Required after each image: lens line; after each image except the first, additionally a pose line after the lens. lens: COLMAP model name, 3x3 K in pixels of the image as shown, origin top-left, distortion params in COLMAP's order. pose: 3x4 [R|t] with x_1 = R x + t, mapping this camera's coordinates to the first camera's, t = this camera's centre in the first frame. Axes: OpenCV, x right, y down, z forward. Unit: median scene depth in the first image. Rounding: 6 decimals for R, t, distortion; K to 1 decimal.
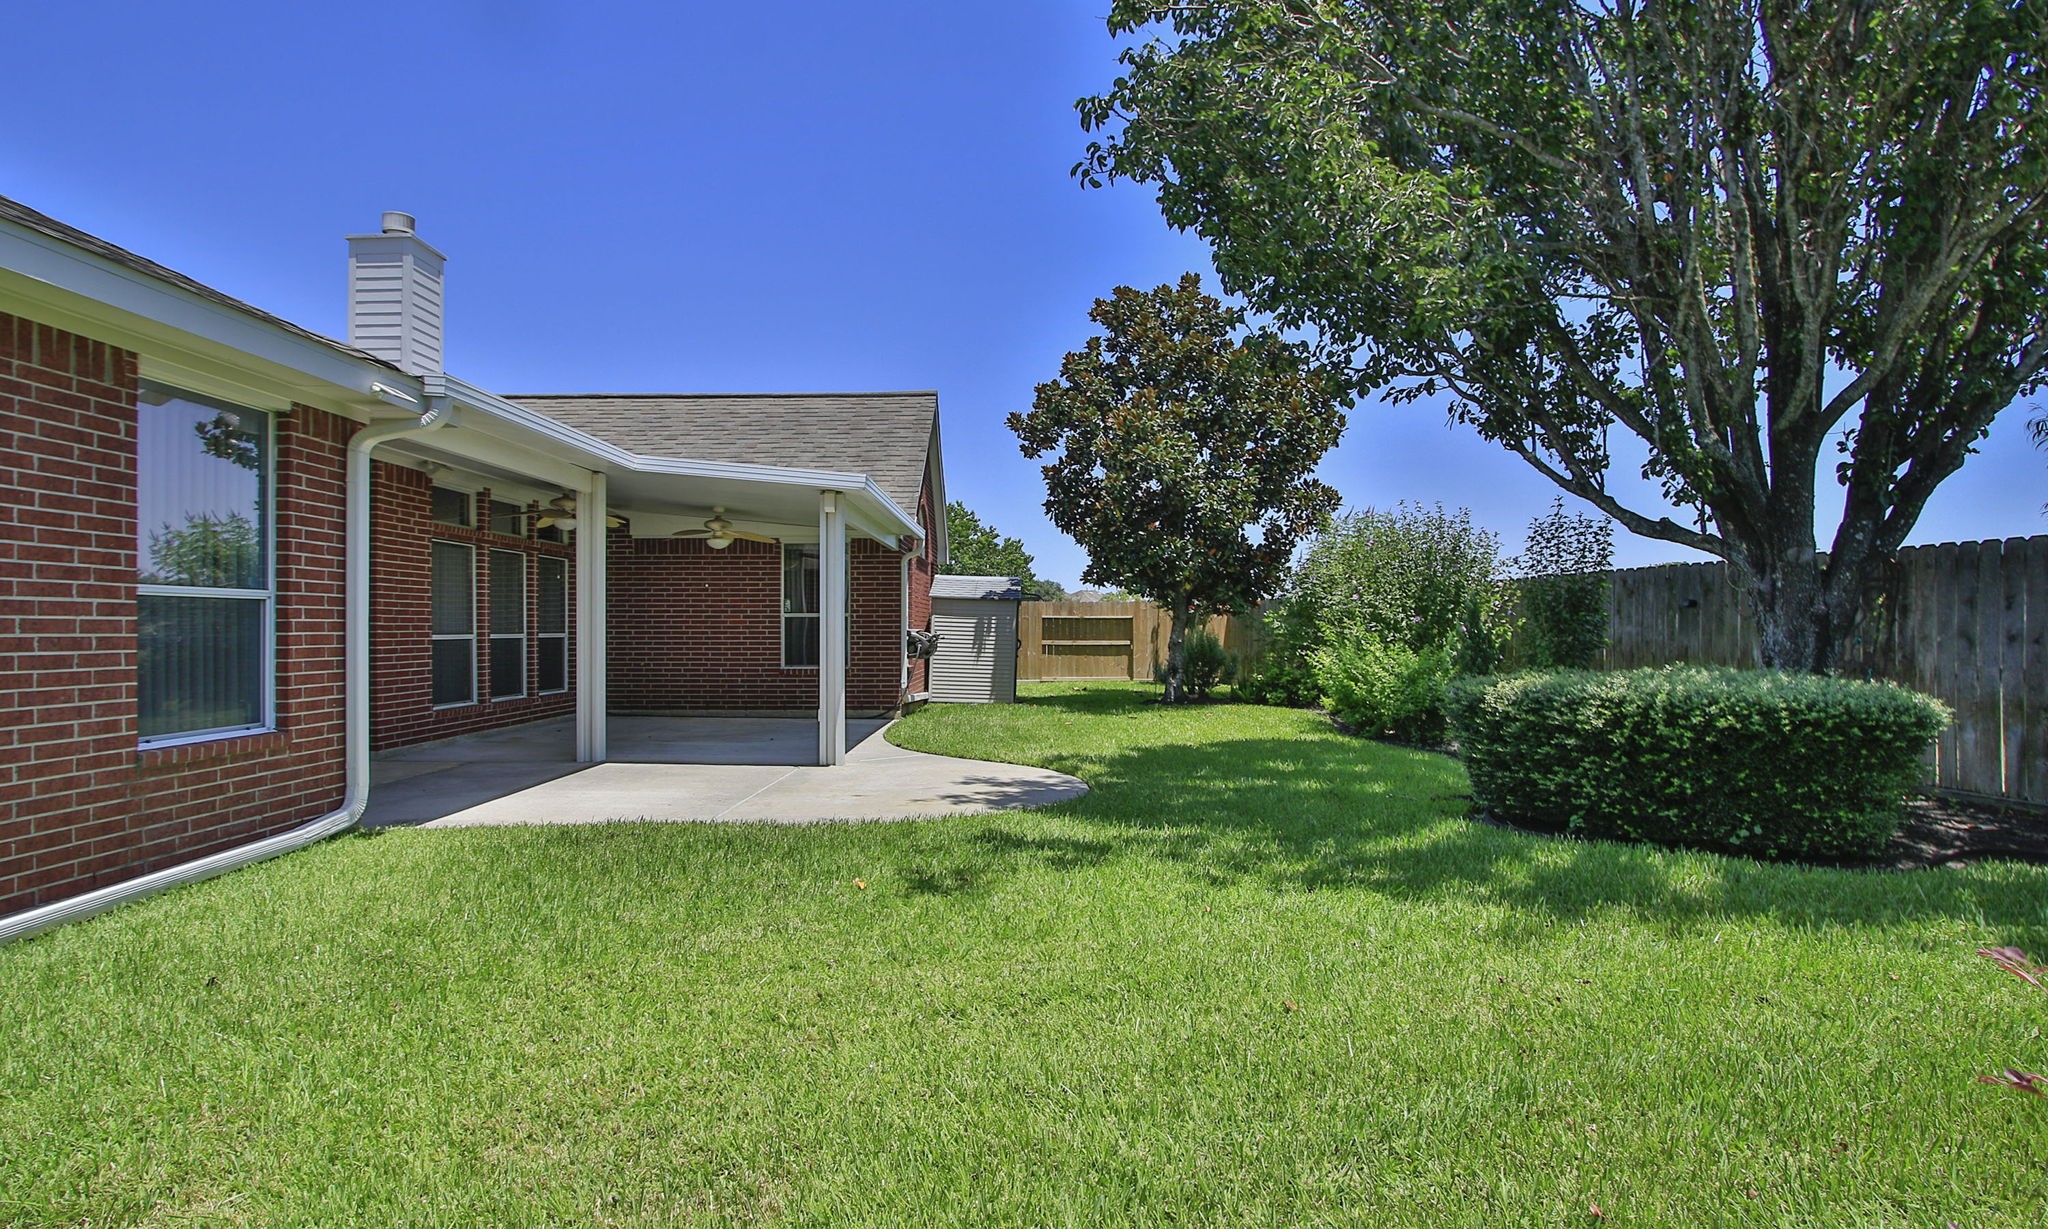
lens RADIAL K [[1050.9, 0, 1017.3], [0, 1050.9, 625.2], [0, 0, 1]] dist [-0.015760, 0.000114]
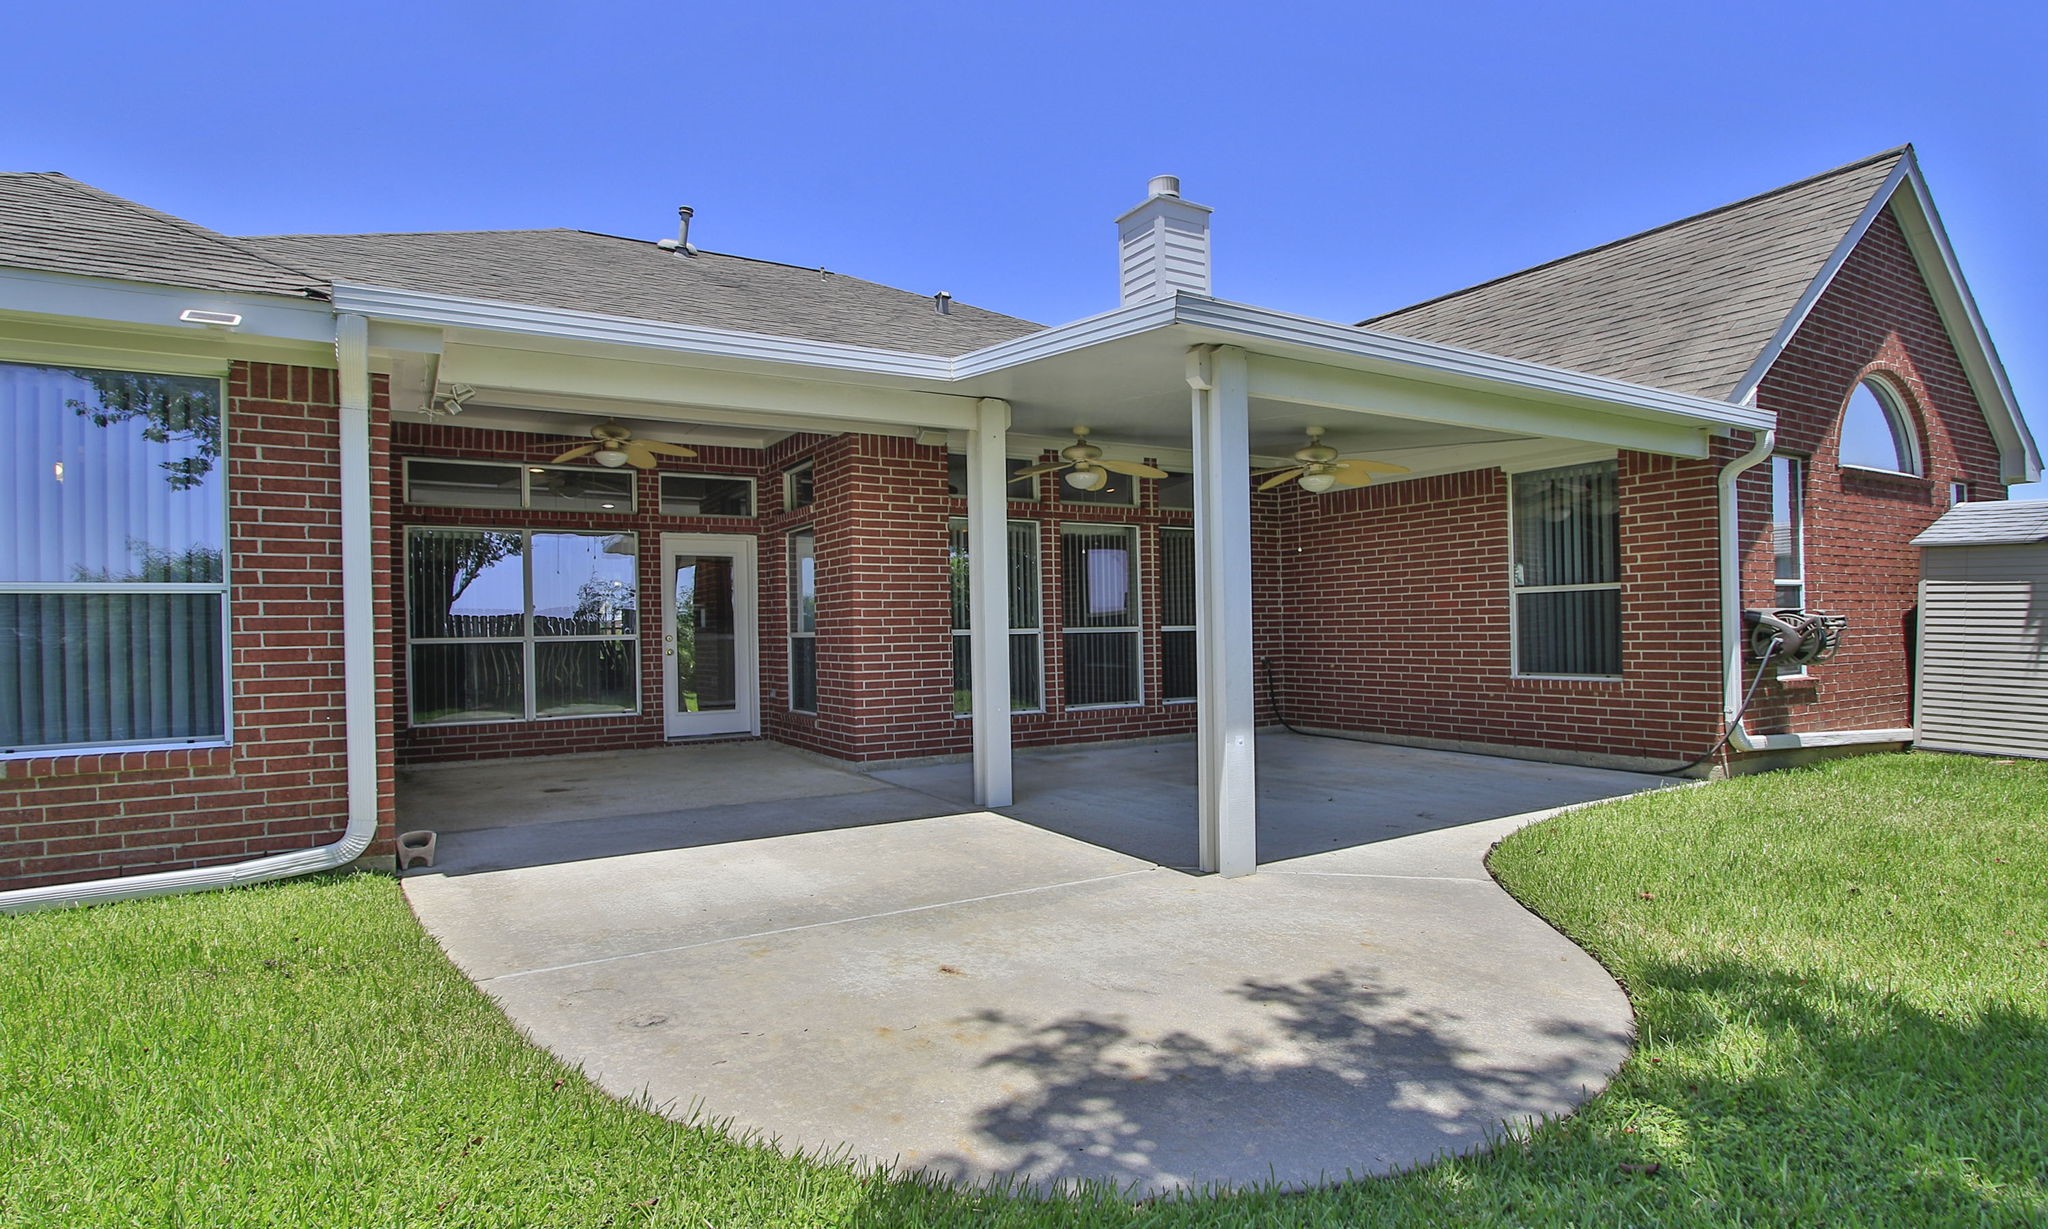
lens RADIAL K [[1050.9, 0, 1017.3], [0, 1050.9, 625.2], [0, 0, 1]] dist [-0.015760, 0.000114]
pose [[0.531608, -0.012929, -0.846892, 0.168953], [0.019645, 0.999803, -0.002931, 0.008012], [0.846763, -0.015079, 0.531757, 0.510846]]
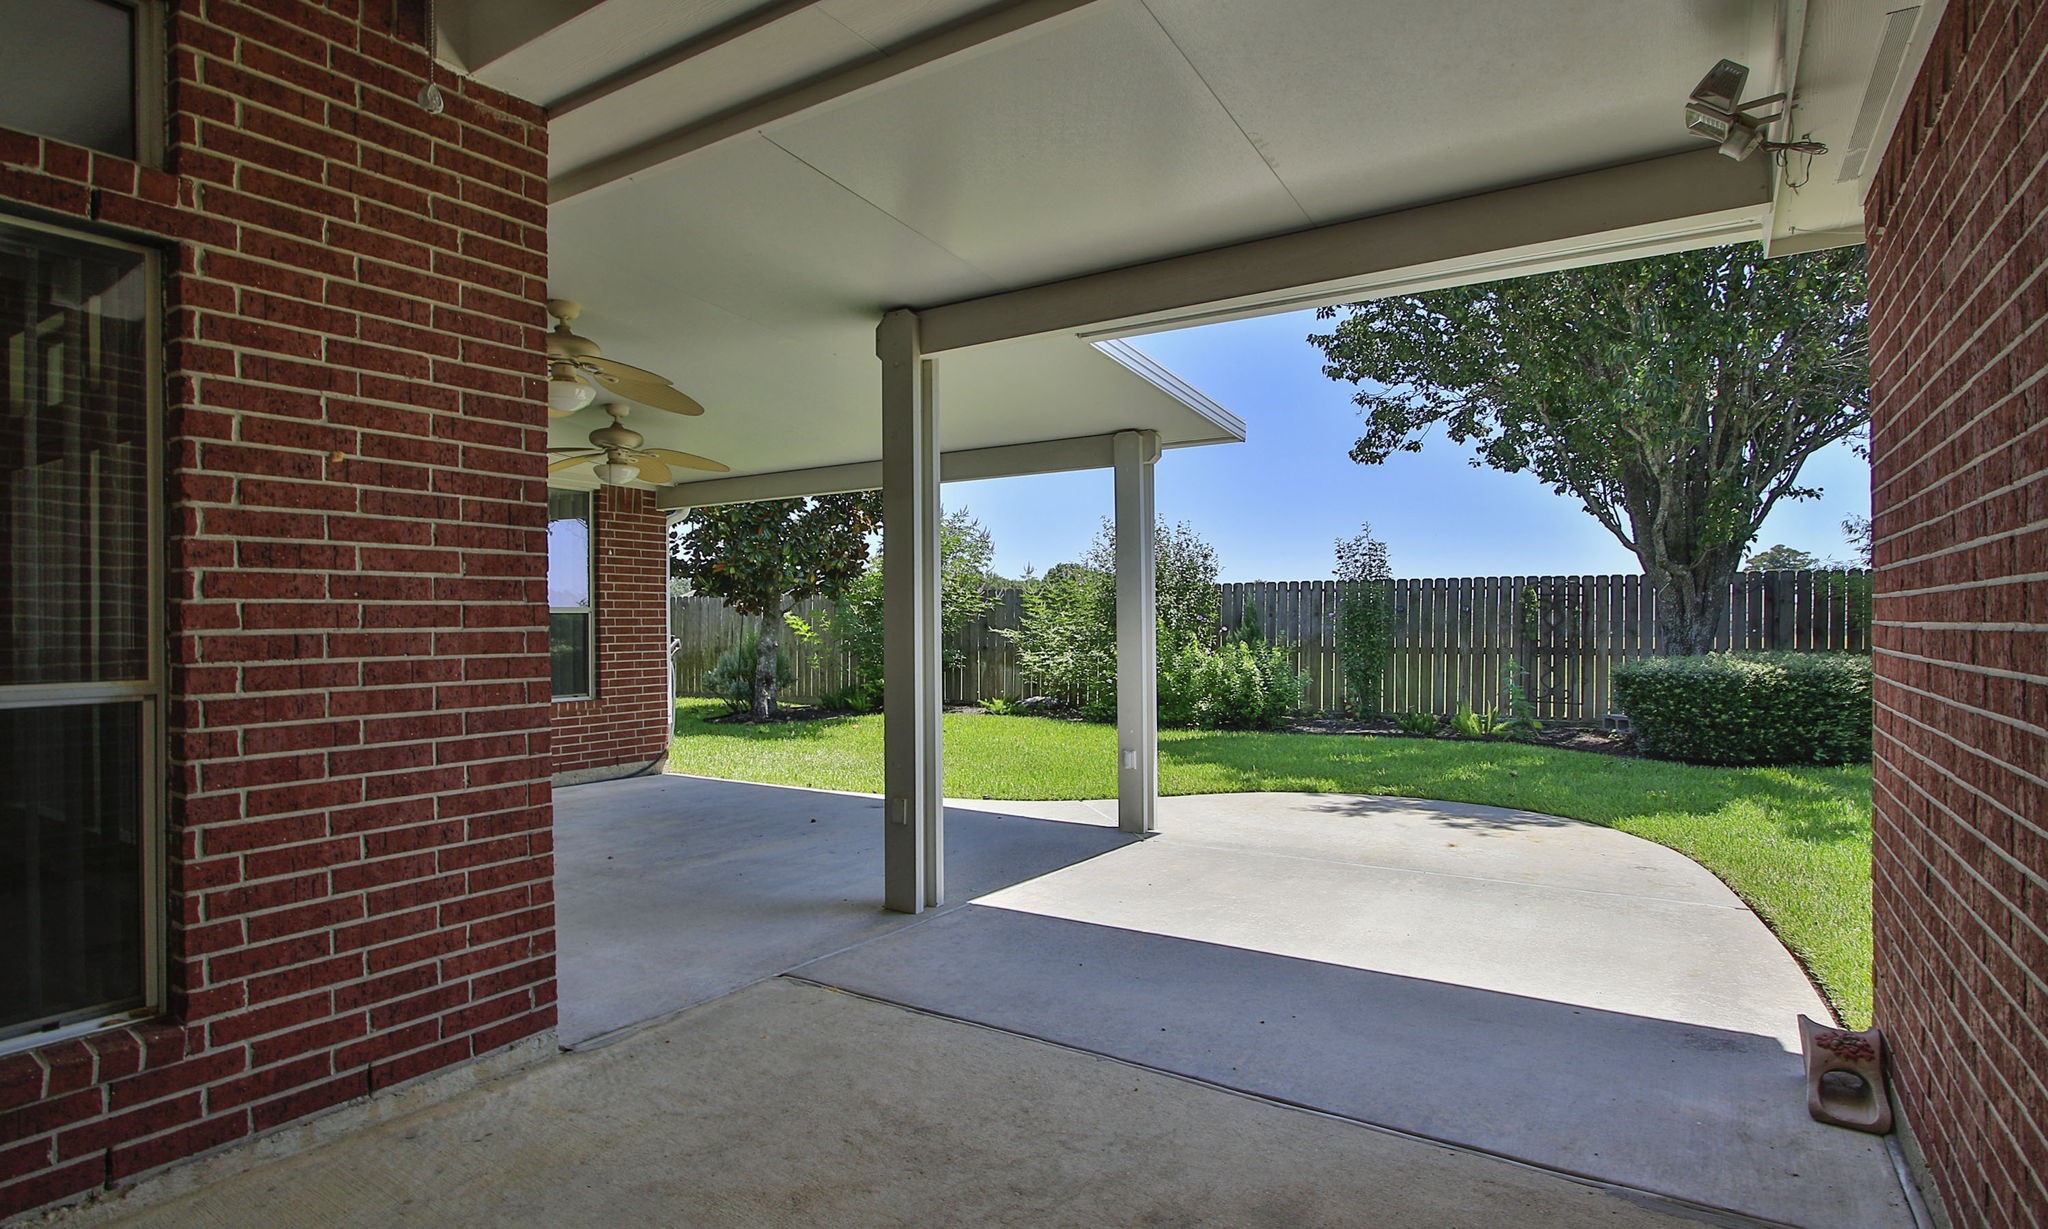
lens RADIAL K [[1050.9, 0, 1017.3], [0, 1050.9, 625.2], [0, 0, 1]] dist [-0.015760, 0.000114]
pose [[0.532753, -0.007322, 0.846239, -0.643132], [0.005305, 0.999972, 0.005313, -0.003763], [-0.846254, 0.001659, 0.532776, 0.561427]]
